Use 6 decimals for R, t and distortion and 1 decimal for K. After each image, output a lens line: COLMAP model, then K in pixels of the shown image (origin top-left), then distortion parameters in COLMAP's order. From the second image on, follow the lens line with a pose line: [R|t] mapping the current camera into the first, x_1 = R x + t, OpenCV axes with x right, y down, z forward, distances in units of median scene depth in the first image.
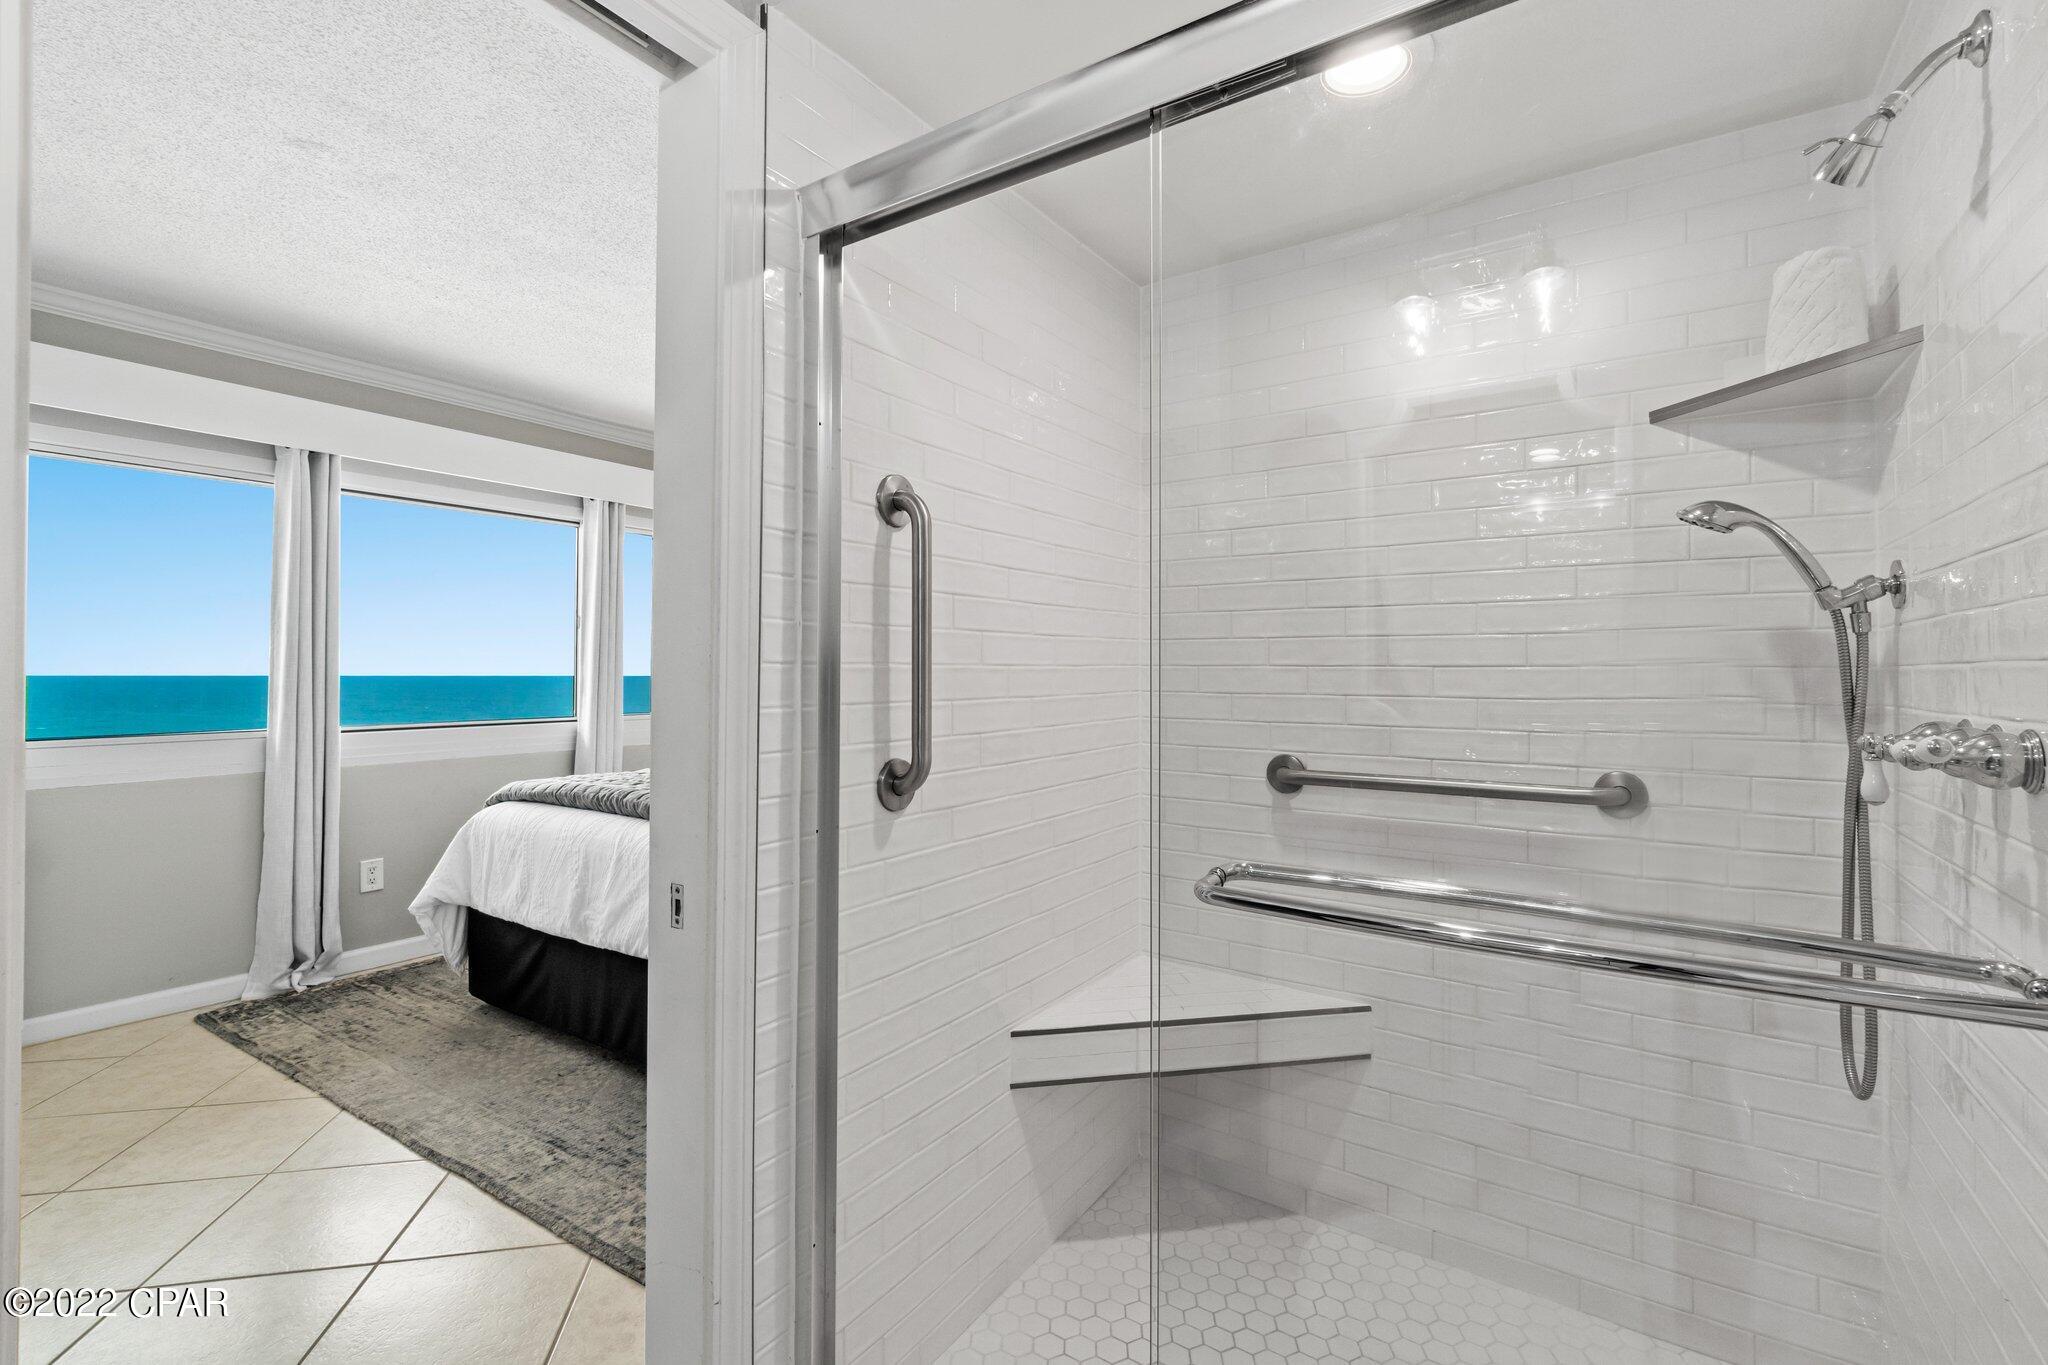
lens RADIAL K [[899.4, 0, 1043.8], [0, 899.4, 667.0], [0, 0, 1]] dist [-0.004115, 0.002506]
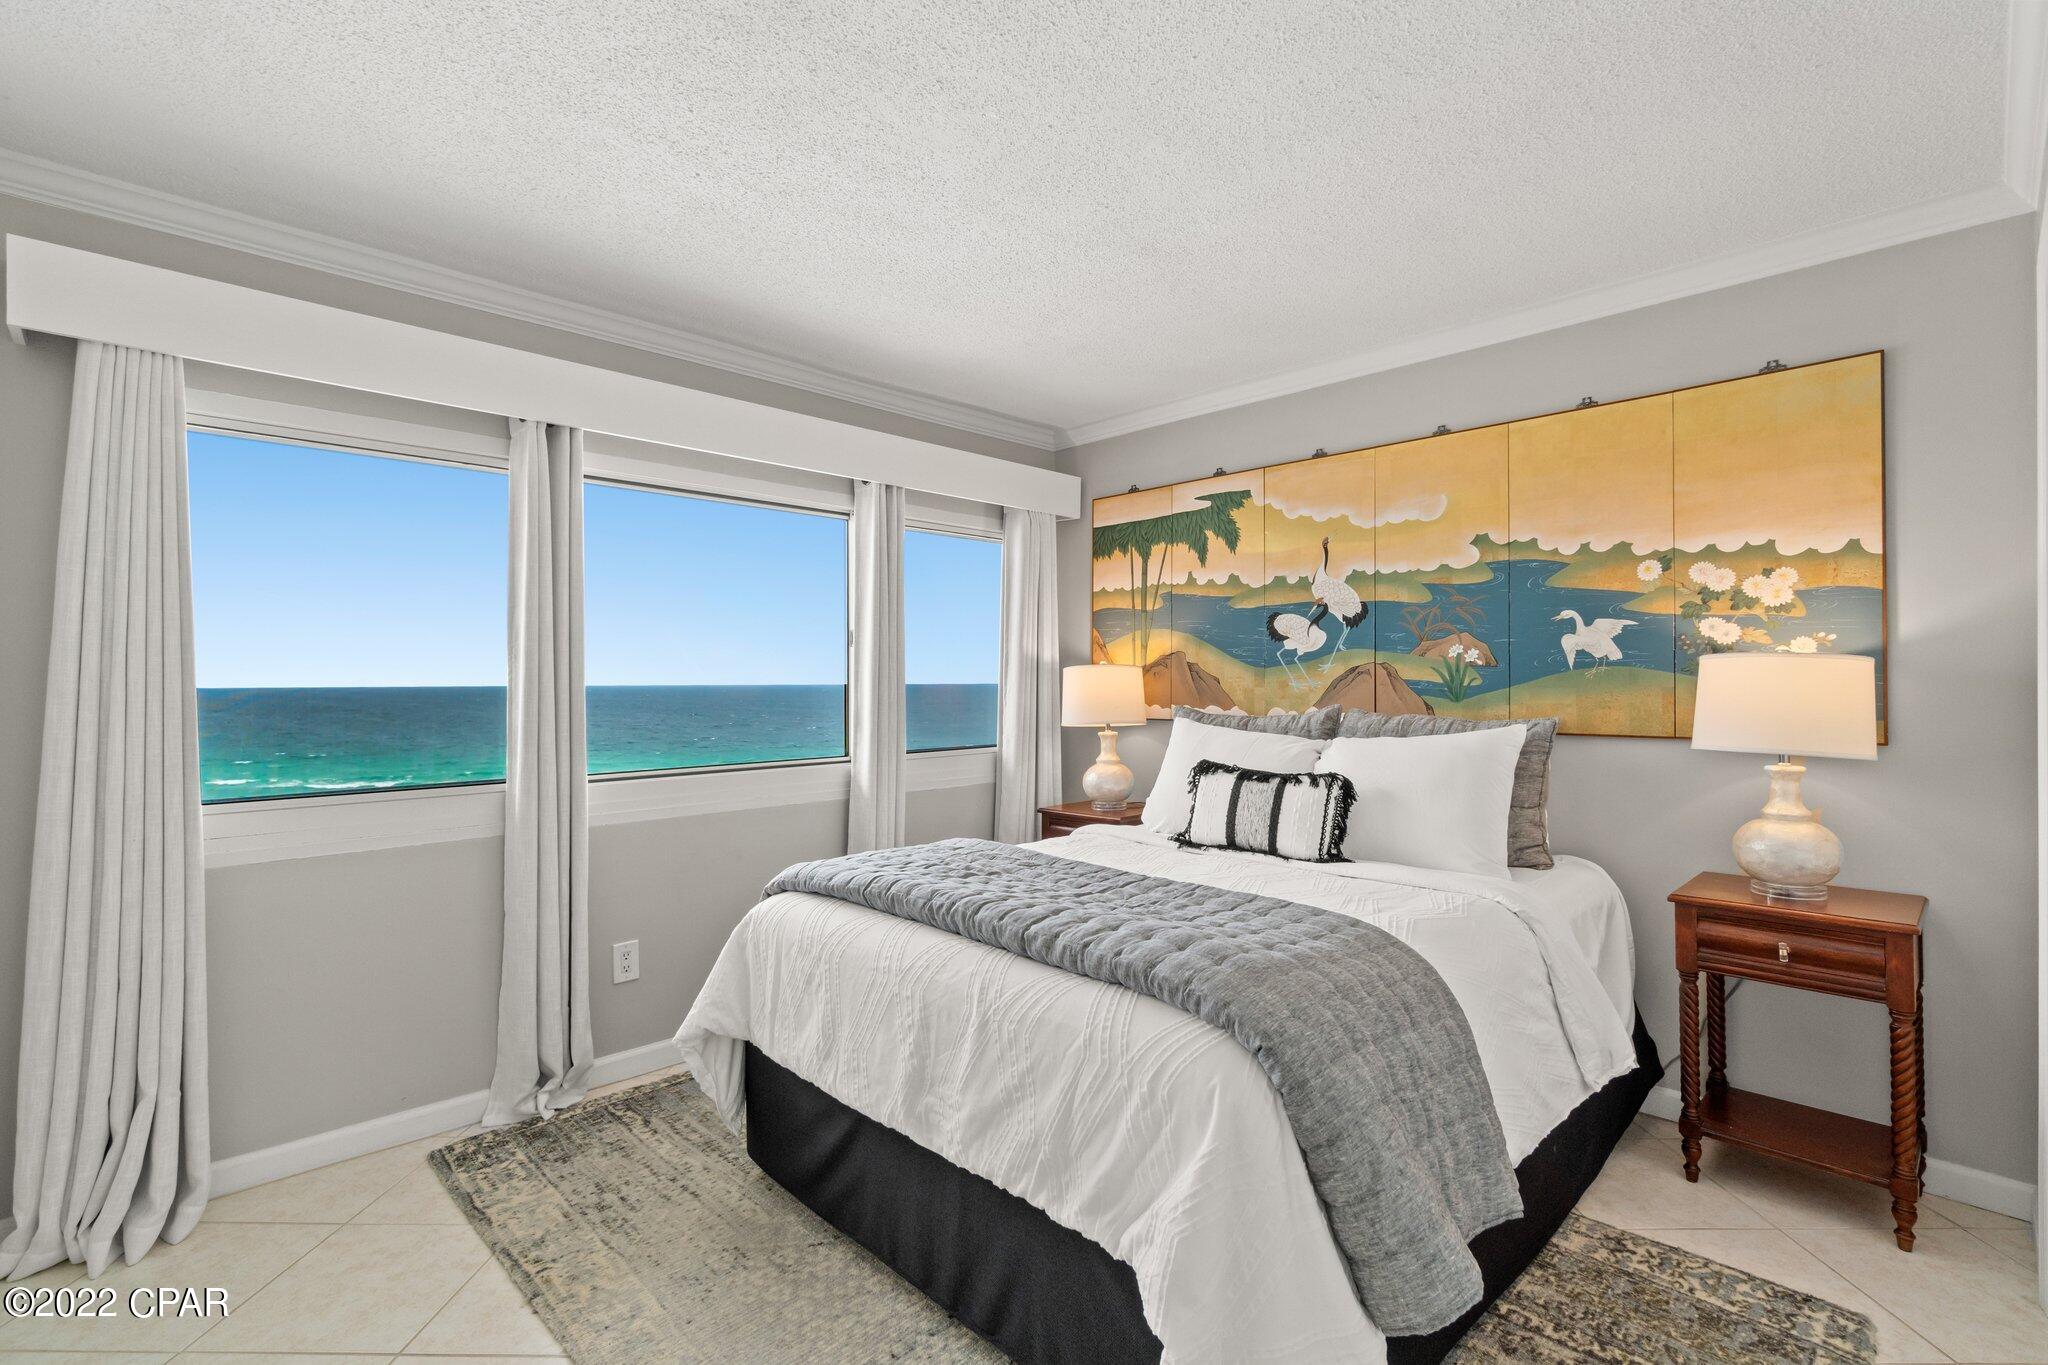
lens RADIAL K [[899.4, 0, 1038.6], [0, 899.4, 688.9], [0, 0, 1]] dist [-0.004115, 0.002506]
pose [[0.978668, -0.005056, -0.205388, -0.260318], [0.007933, 0.999882, 0.013184, -0.019837], [0.205297, -0.014532, 0.978592, 0.345812]]
